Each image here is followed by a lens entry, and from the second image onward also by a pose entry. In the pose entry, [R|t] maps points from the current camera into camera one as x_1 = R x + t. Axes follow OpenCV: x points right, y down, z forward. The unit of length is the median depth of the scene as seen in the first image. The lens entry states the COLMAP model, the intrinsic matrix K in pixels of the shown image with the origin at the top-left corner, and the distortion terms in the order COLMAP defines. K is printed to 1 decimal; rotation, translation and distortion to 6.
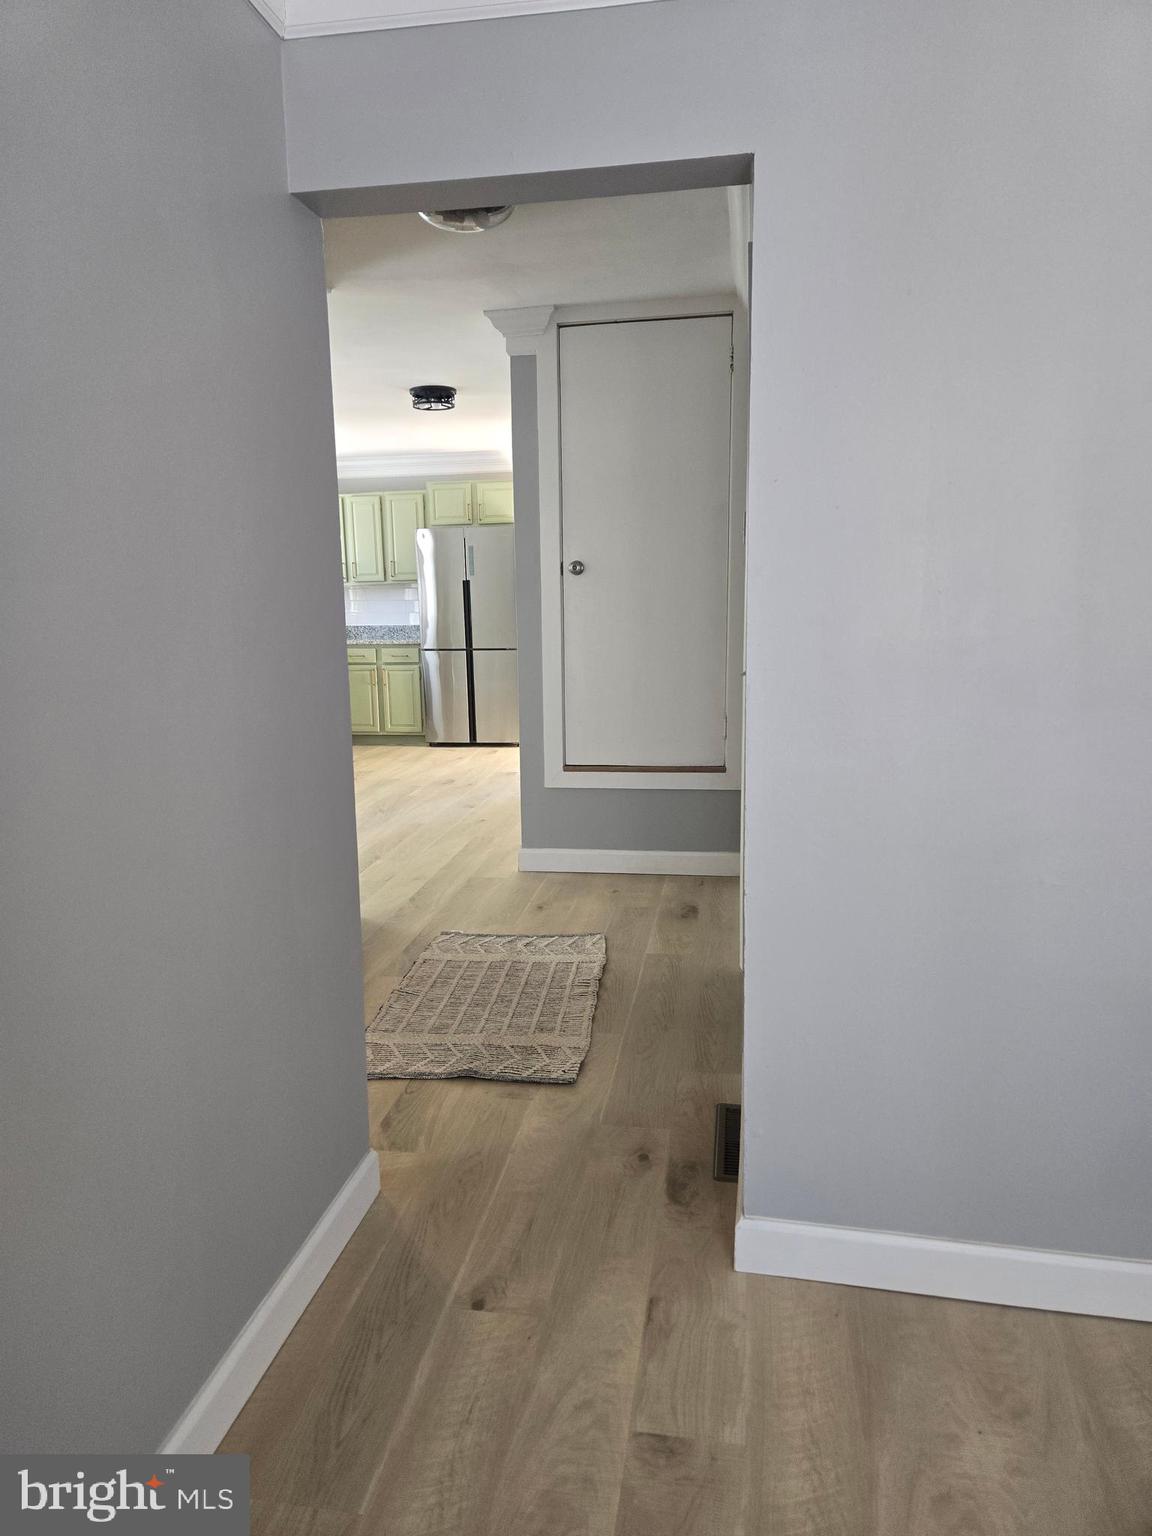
lens RADIAL K [[1023.3, 0, 567.3], [0, 1023.3, 758.3], [0, 0, 1]] dist [0.074193, -0.053796]
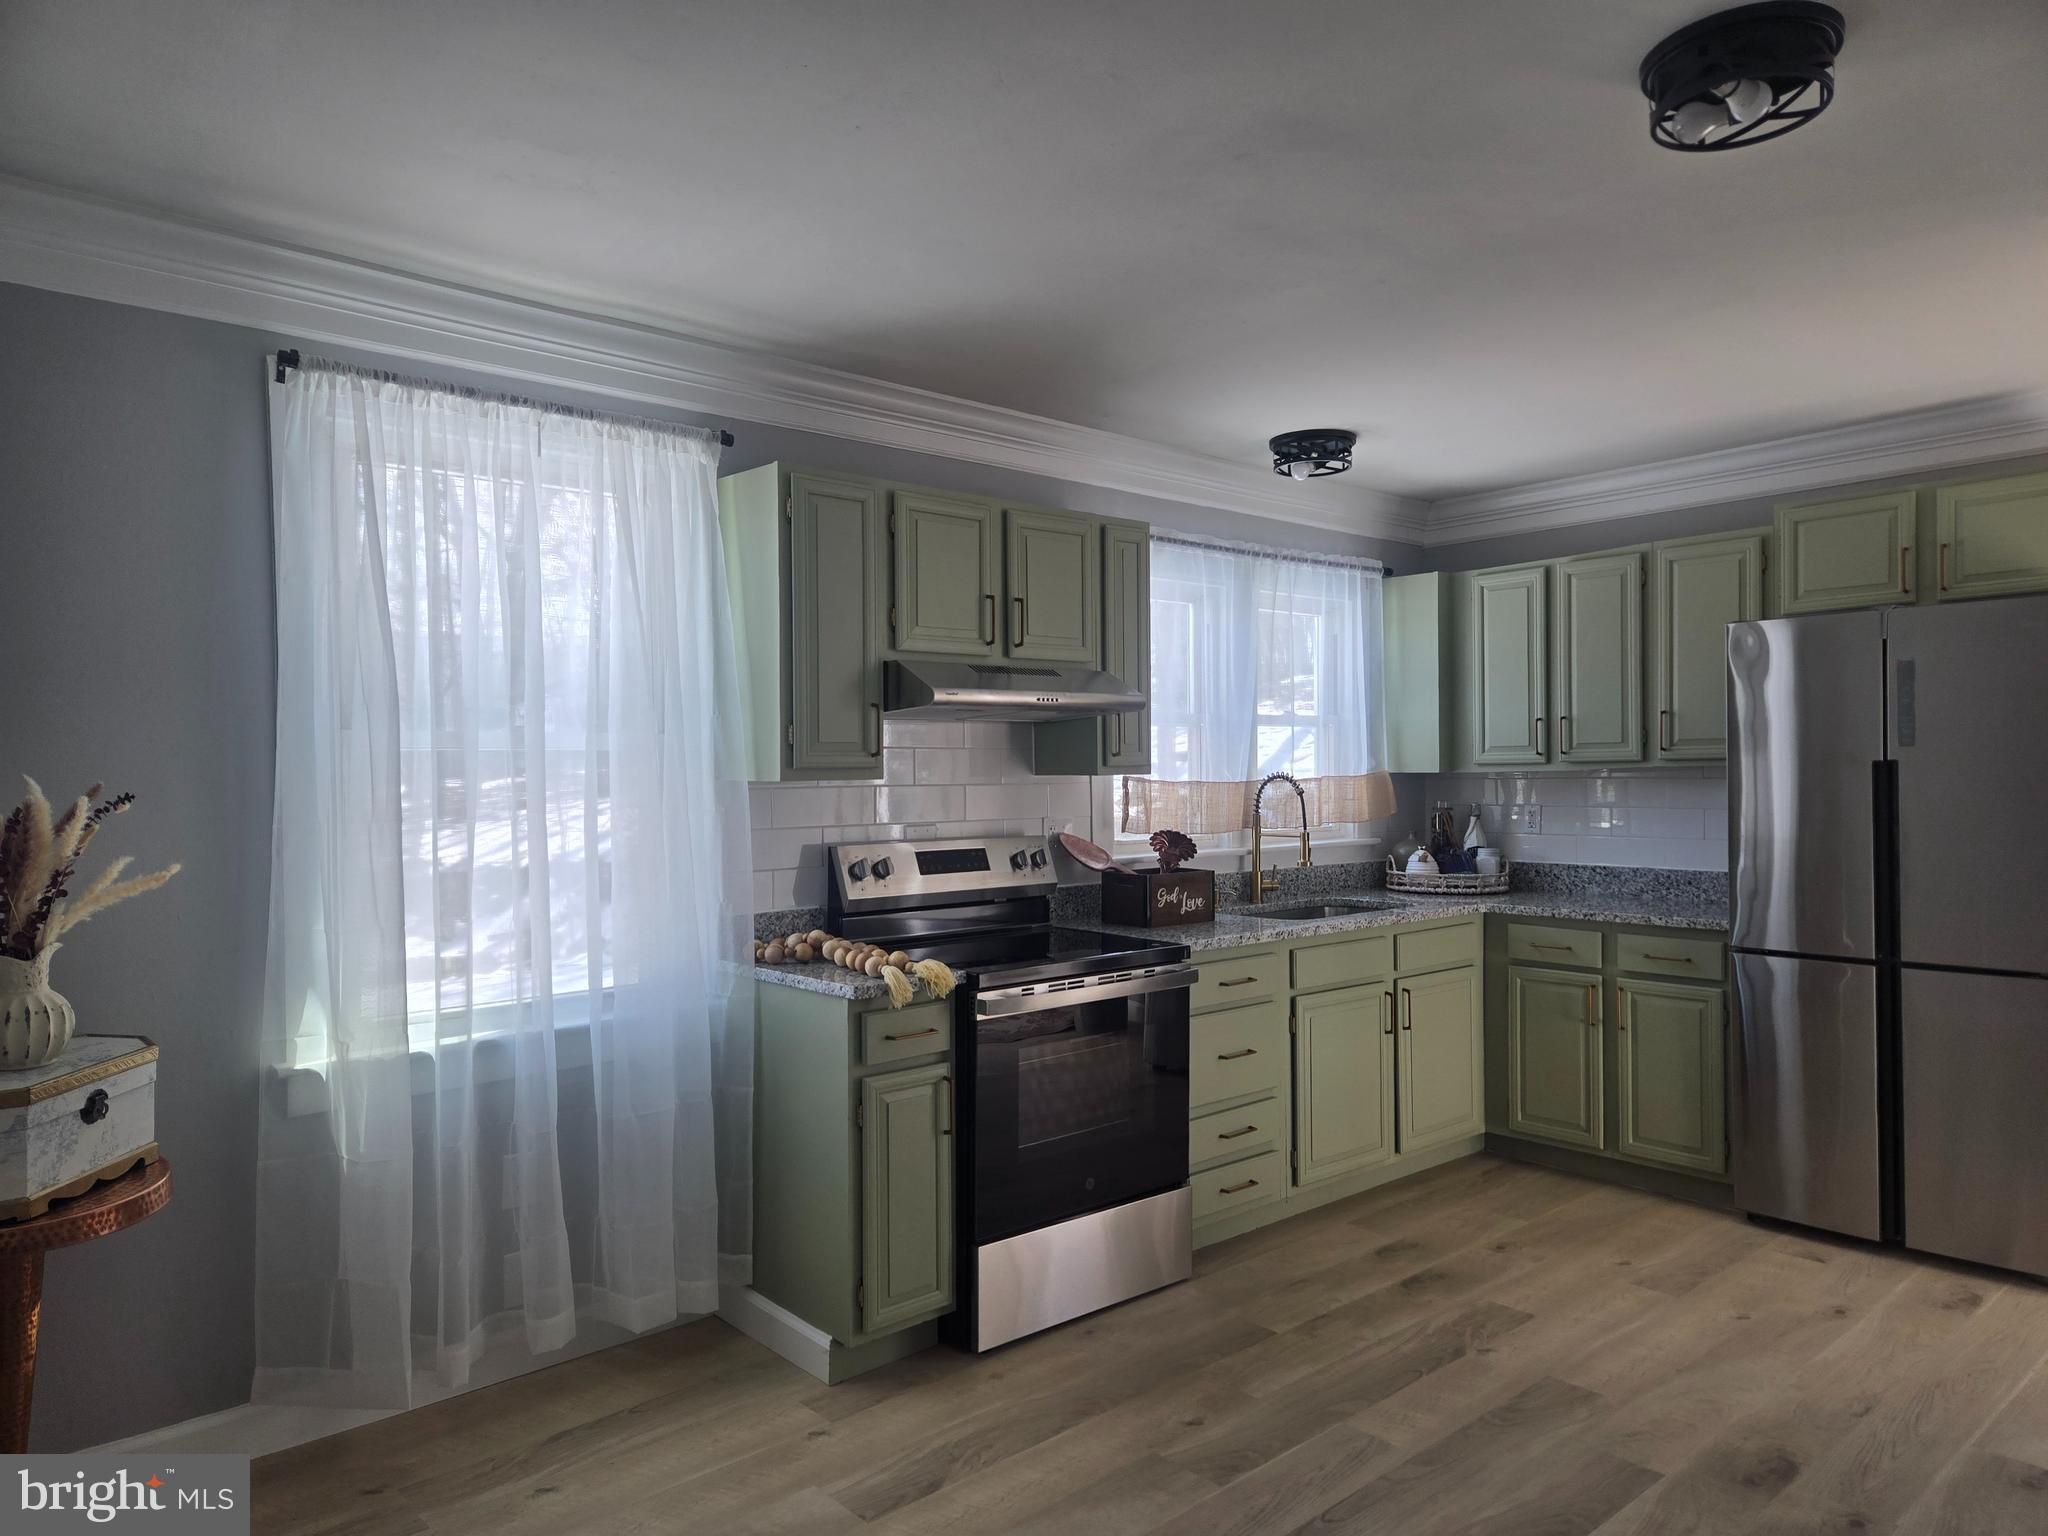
lens RADIAL K [[1364.4, 0, 1037.9], [0, 1364.4, 785.6], [0, 0, 1]] dist [0.074193, -0.053796]
pose [[0.789545, 0.019500, -0.613382, -0.036035], [-0.108676, 0.988141, -0.108473, -0.082080], [0.603993, 0.152304, 0.782302, 0.455292]]
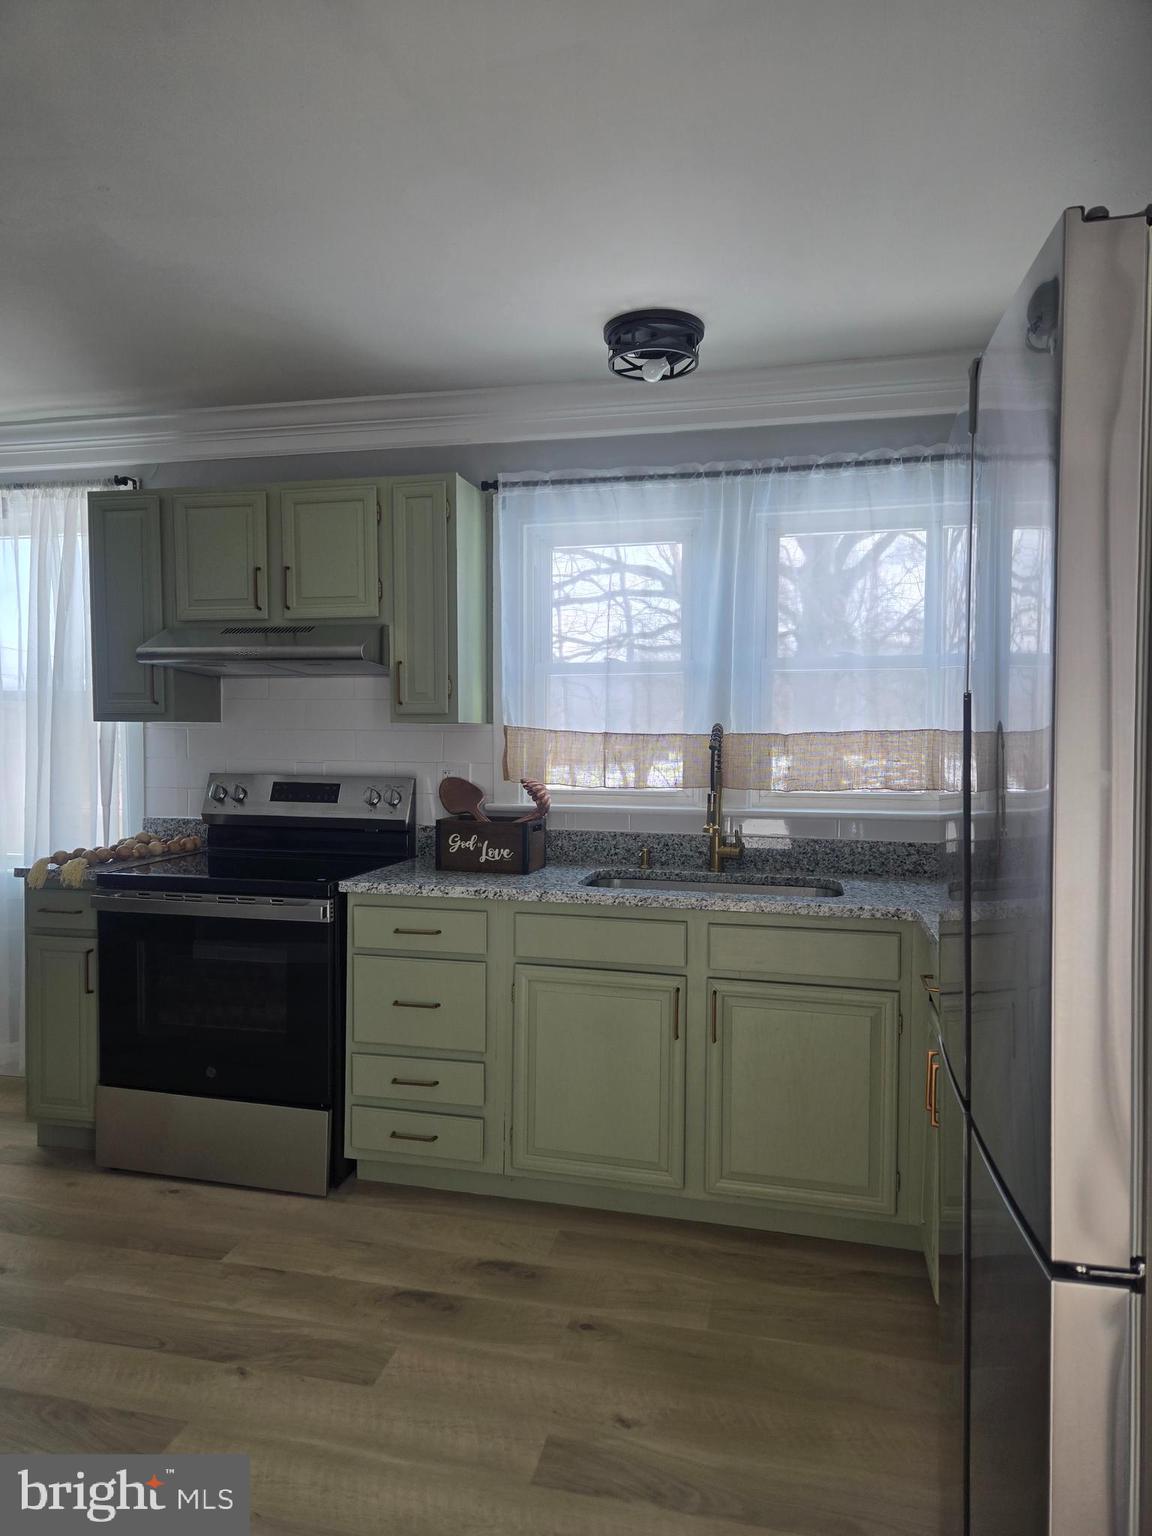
lens RADIAL K [[1023.3, 0, 555.9], [0, 1023.3, 782.4], [0, 0, 1]] dist [0.074193, -0.053796]
pose [[-0.067189, 0.063681, -0.995706, 0.066951], [-0.172623, 0.982169, 0.074463, -0.154609], [0.982694, 0.176885, -0.054998, 0.912206]]
